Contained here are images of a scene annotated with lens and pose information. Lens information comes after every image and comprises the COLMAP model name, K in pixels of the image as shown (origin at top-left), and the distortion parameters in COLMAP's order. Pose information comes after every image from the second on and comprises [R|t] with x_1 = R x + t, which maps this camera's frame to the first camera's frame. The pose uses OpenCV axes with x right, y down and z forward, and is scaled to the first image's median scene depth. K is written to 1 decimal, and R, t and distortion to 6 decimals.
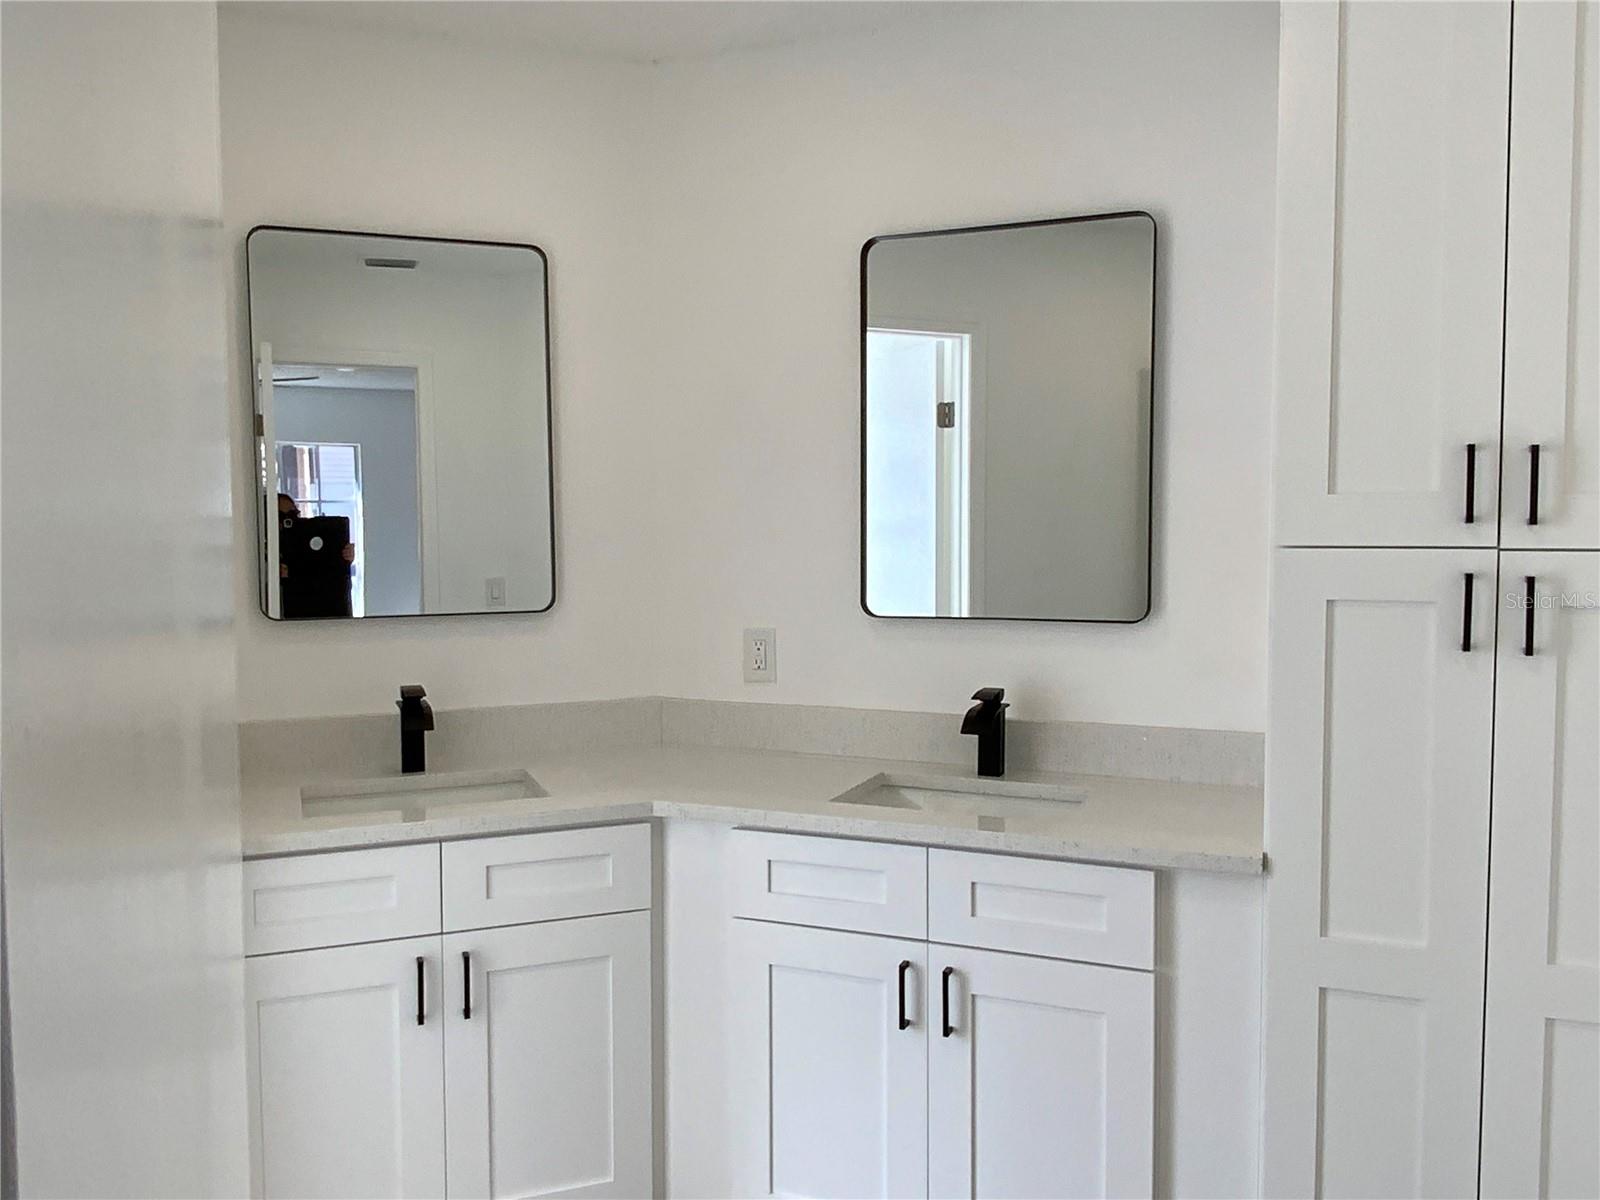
lens RADIAL K [[1303.2, 0, 793.7], [0, 1303.2, 601.2], [0, 0, 1]] dist [0.112967, -0.184785]
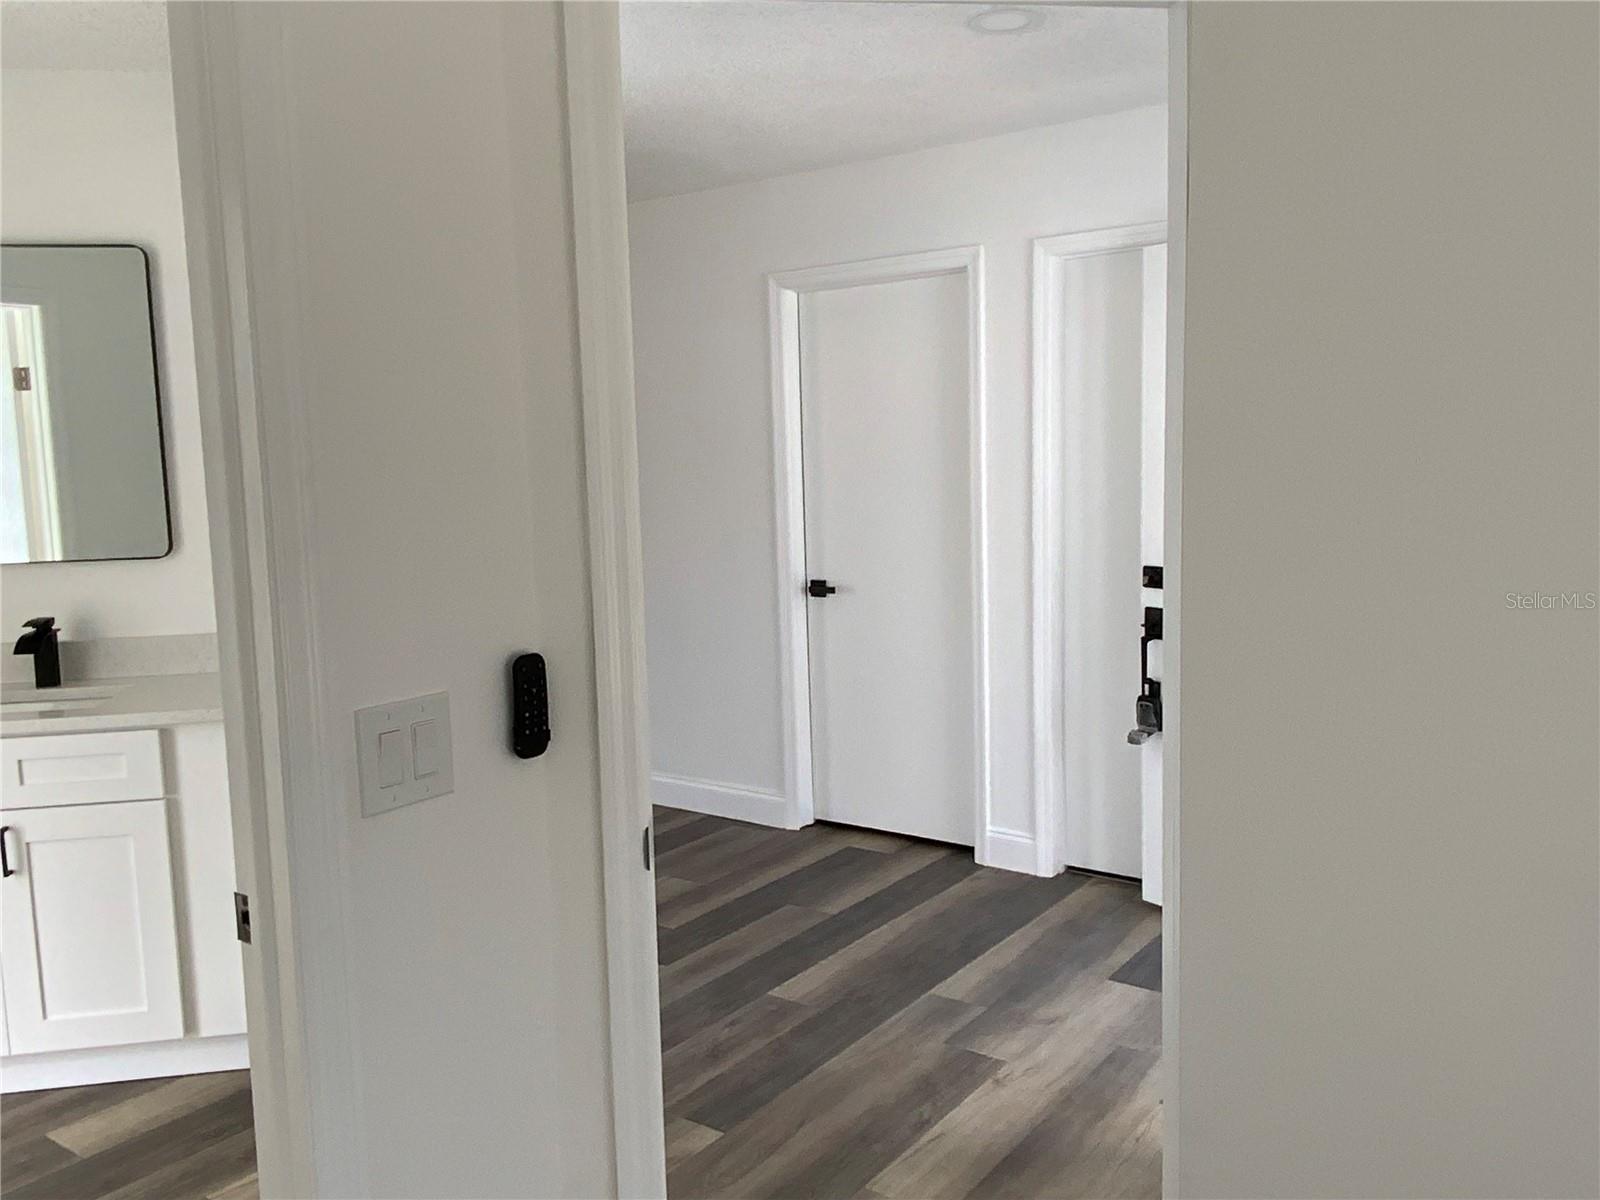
lens RADIAL K [[1303.2, 0, 793.7], [0, 1303.2, 601.2], [0, 0, 1]] dist [0.112967, -0.184785]
pose [[0.833341, -0.080260, 0.546902, 0.057878], [0.053926, 0.996487, 0.064068, 0.008709], [-0.550123, -0.023898, 0.834742, -0.454022]]
